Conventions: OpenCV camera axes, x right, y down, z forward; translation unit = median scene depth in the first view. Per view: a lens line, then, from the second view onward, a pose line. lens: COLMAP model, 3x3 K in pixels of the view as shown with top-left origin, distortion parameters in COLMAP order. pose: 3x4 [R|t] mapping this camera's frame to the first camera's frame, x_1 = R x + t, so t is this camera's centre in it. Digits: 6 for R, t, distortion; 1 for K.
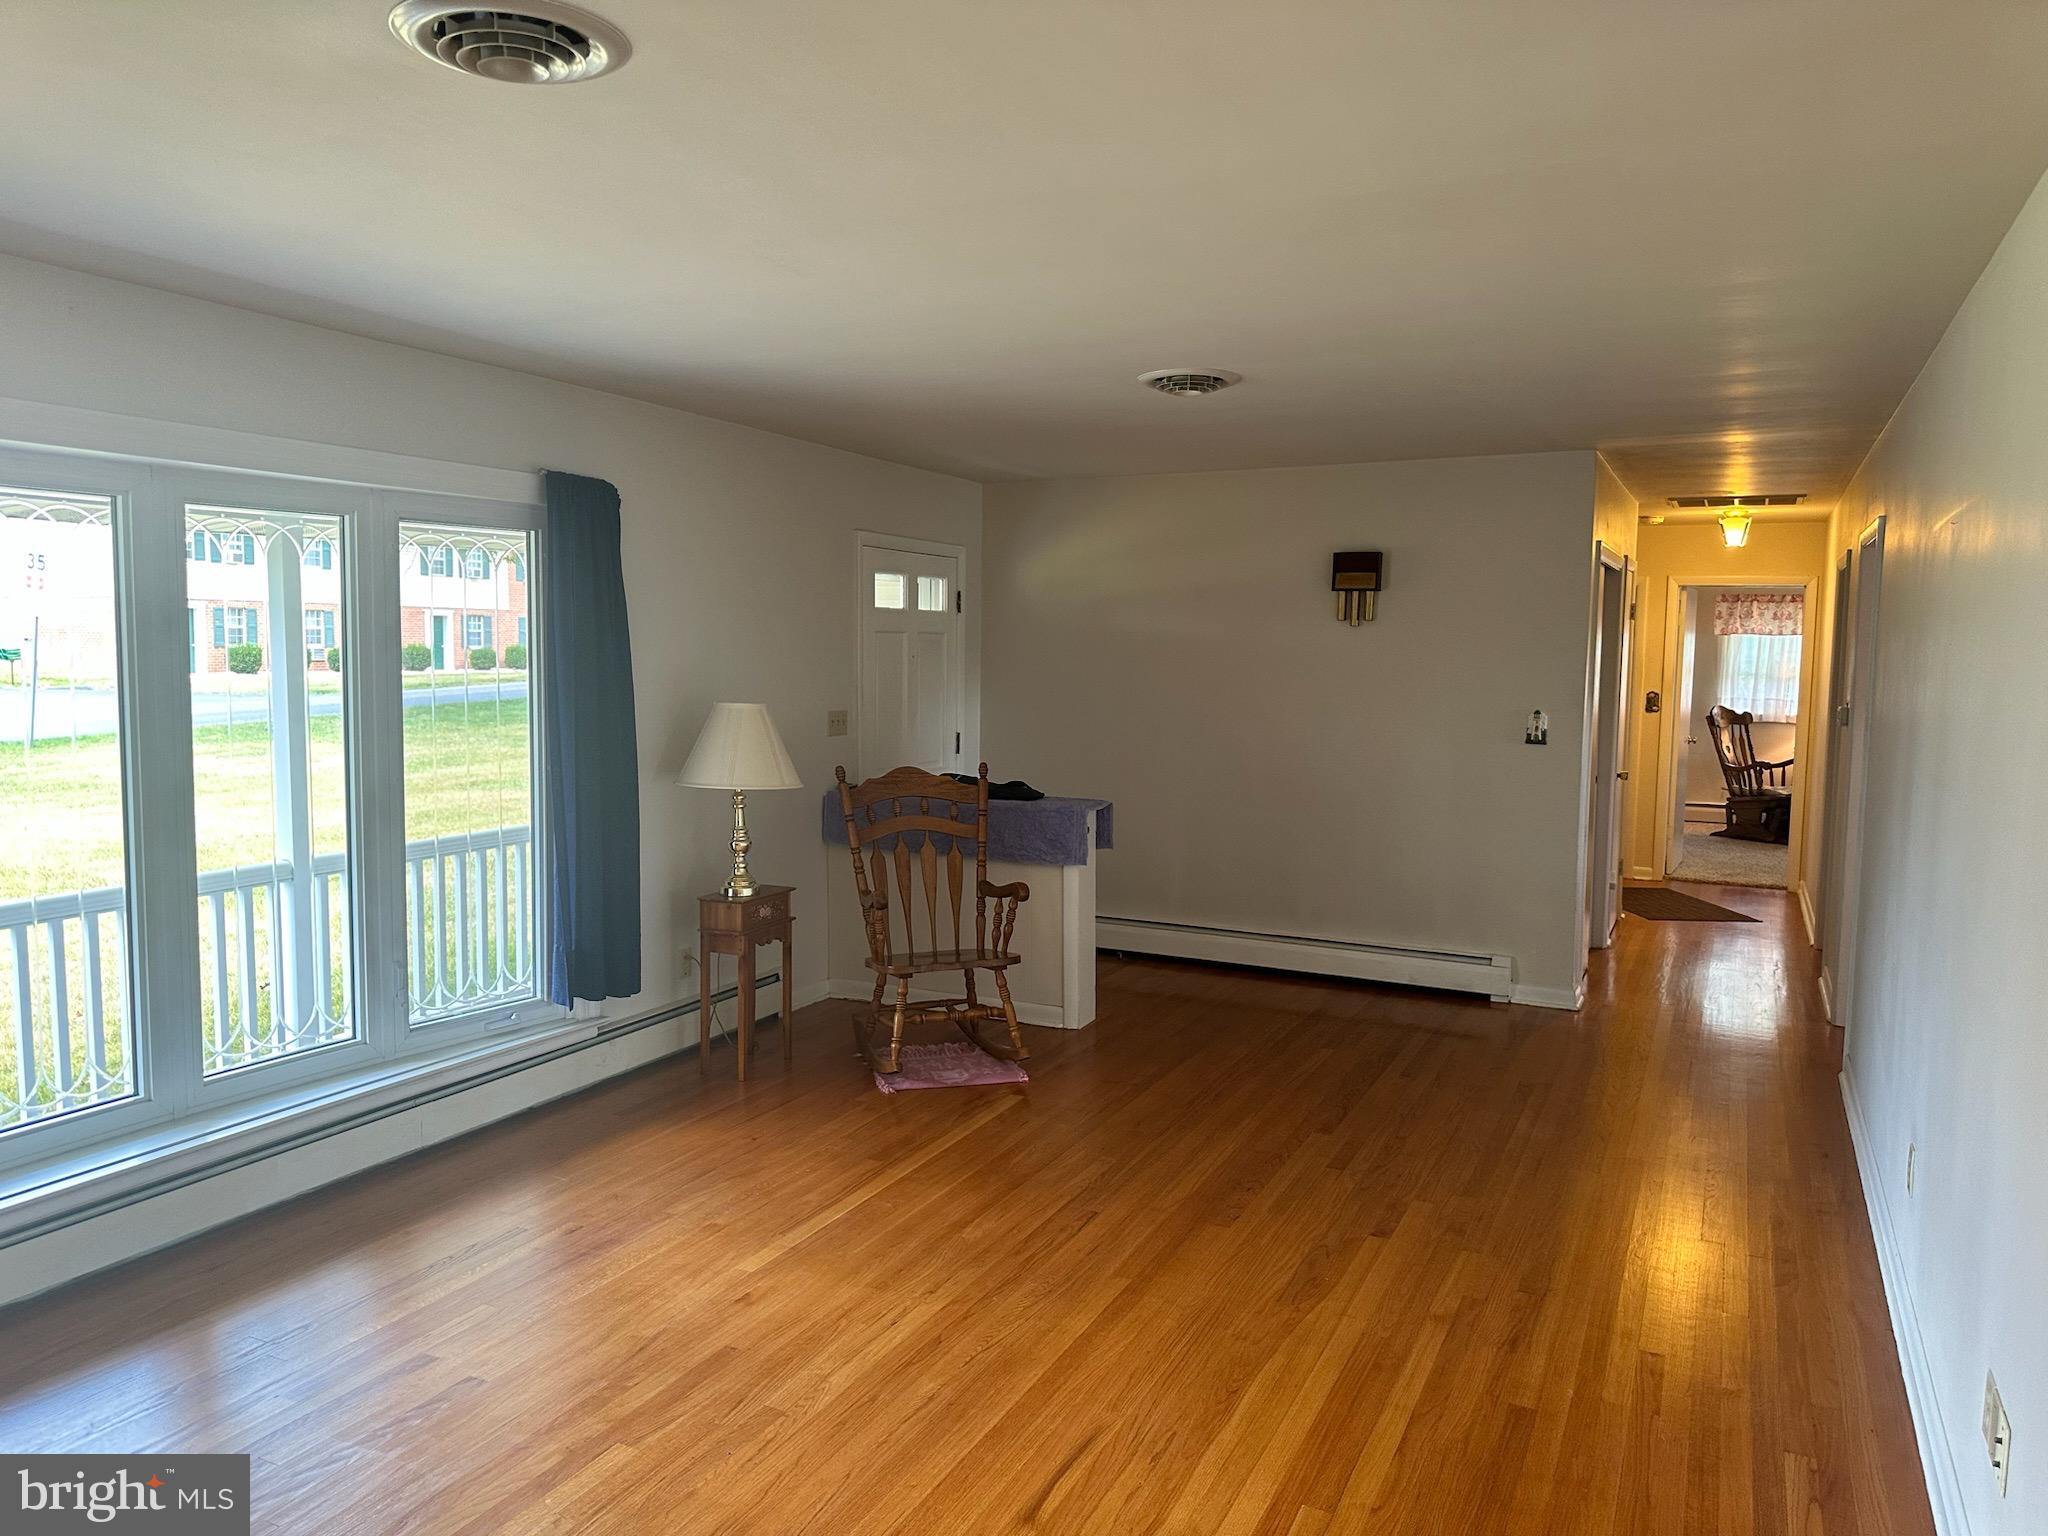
lens RADIAL K [[1443.1, 0, 1023.0], [0, 1443.1, 762.5], [0, 0, 1]] dist [0.068577, -0.137109]
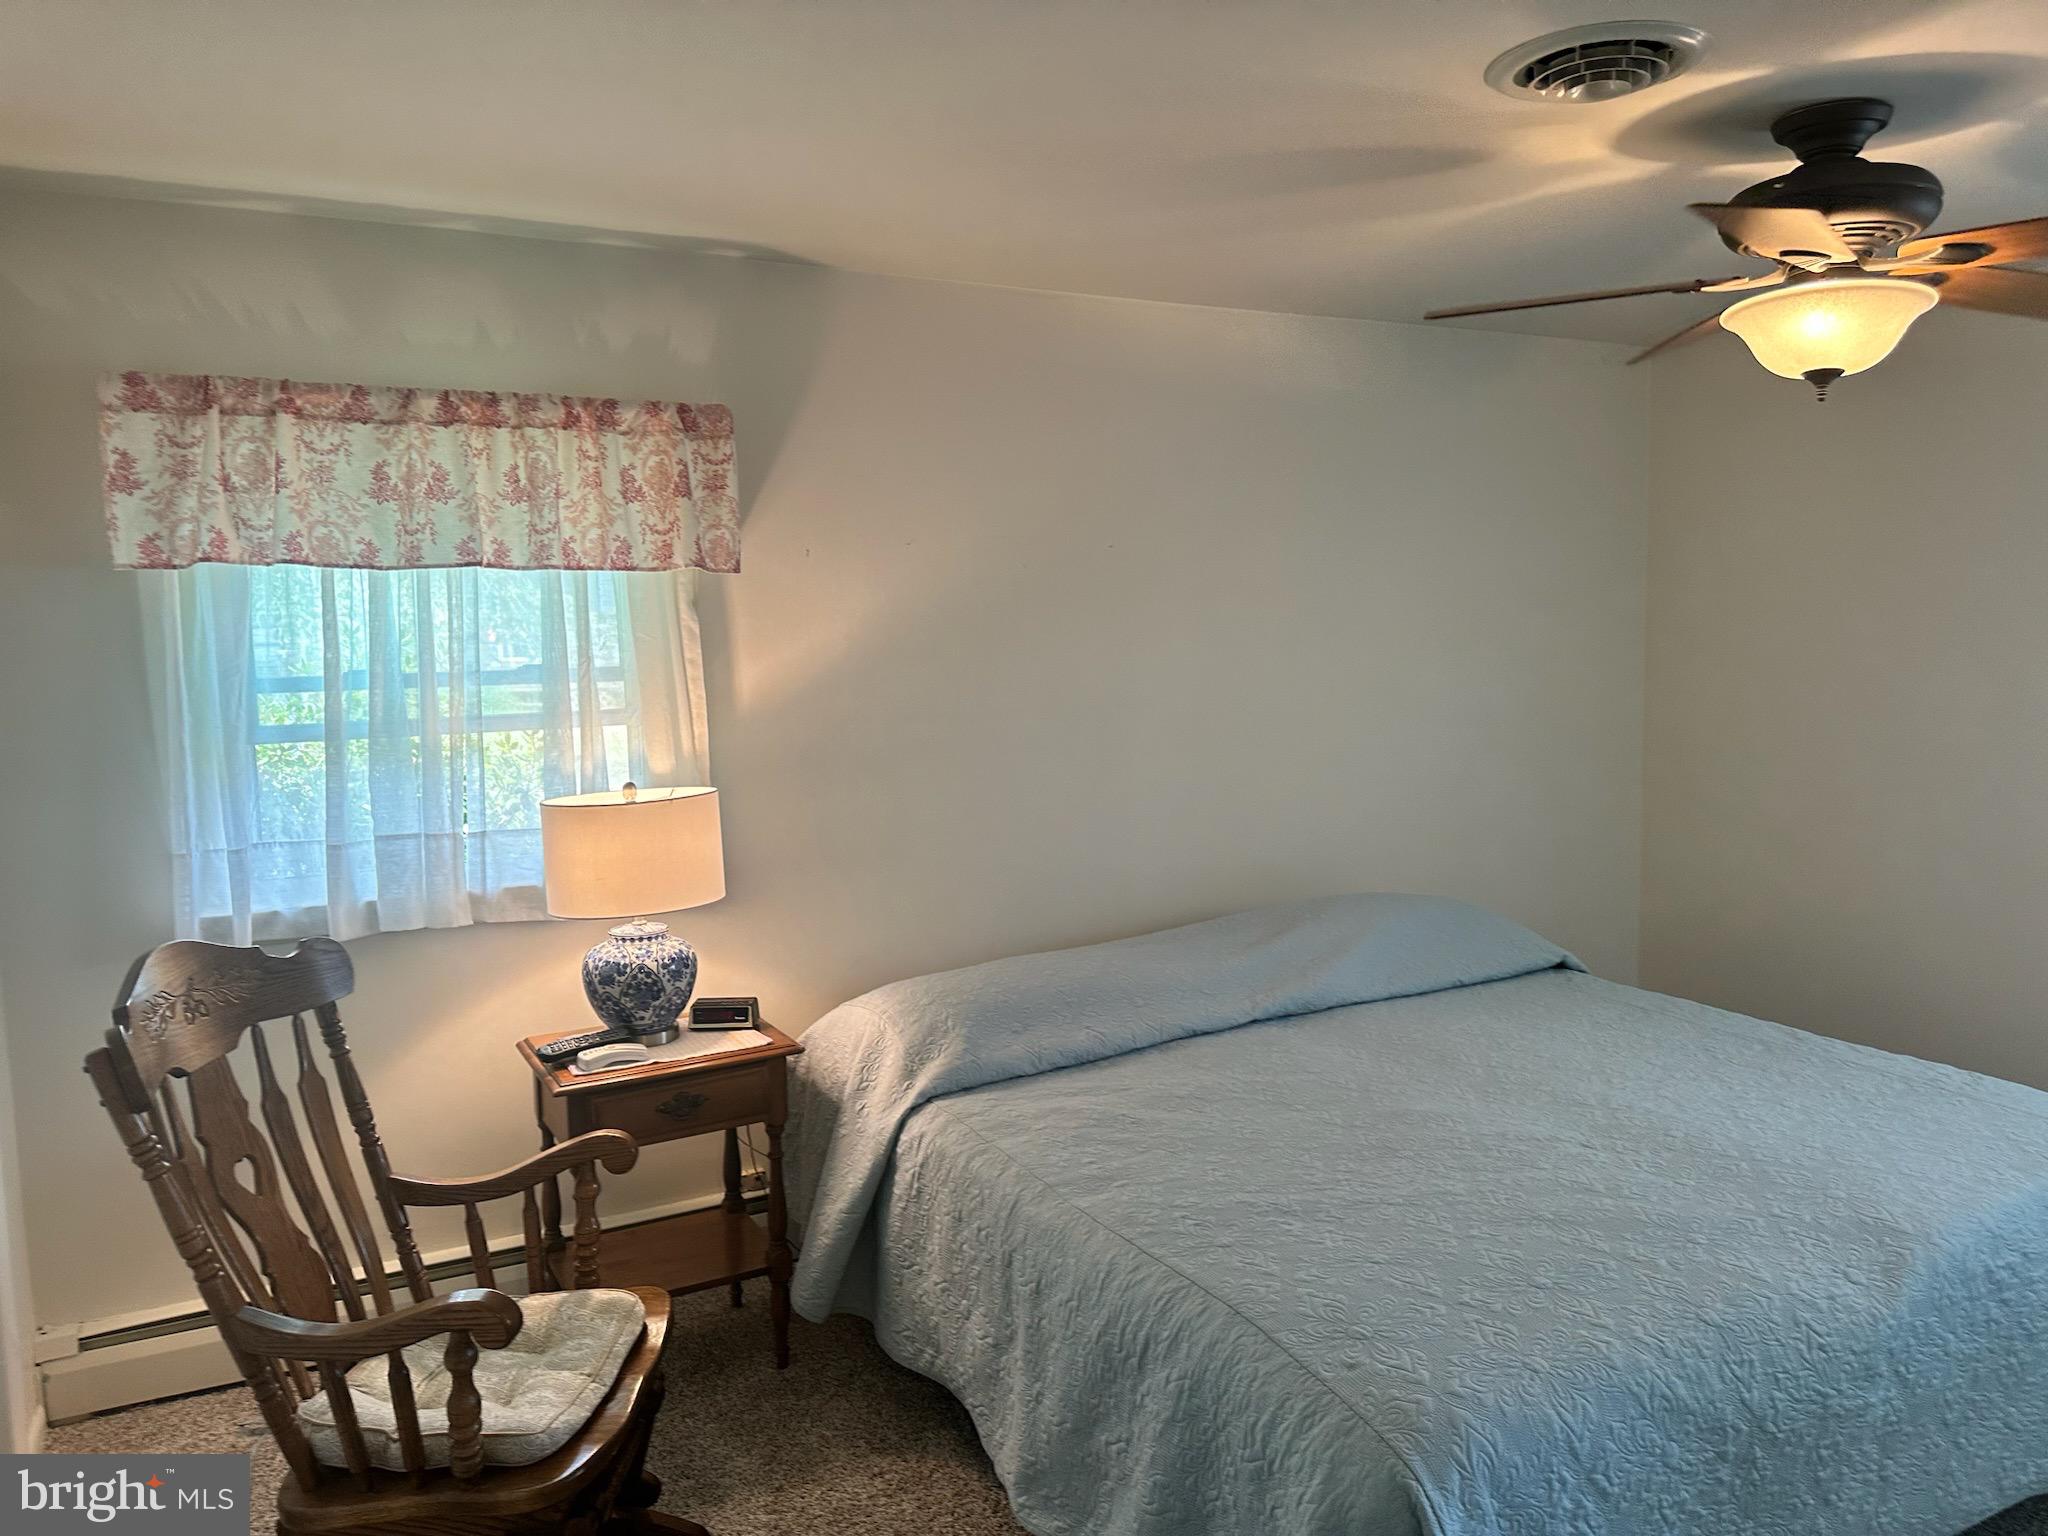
lens RADIAL K [[1459.6, 0, 1019.6], [0, 1459.6, 775.7], [0, 0, 1]] dist [-0.000856, 0.006031]
pose [[0.585964, -0.111519, 0.802627, 0.381953], [0.086545, 0.993432, 0.074847, -0.062479], [-0.805702, 0.025606, 0.591767, 0.775854]]
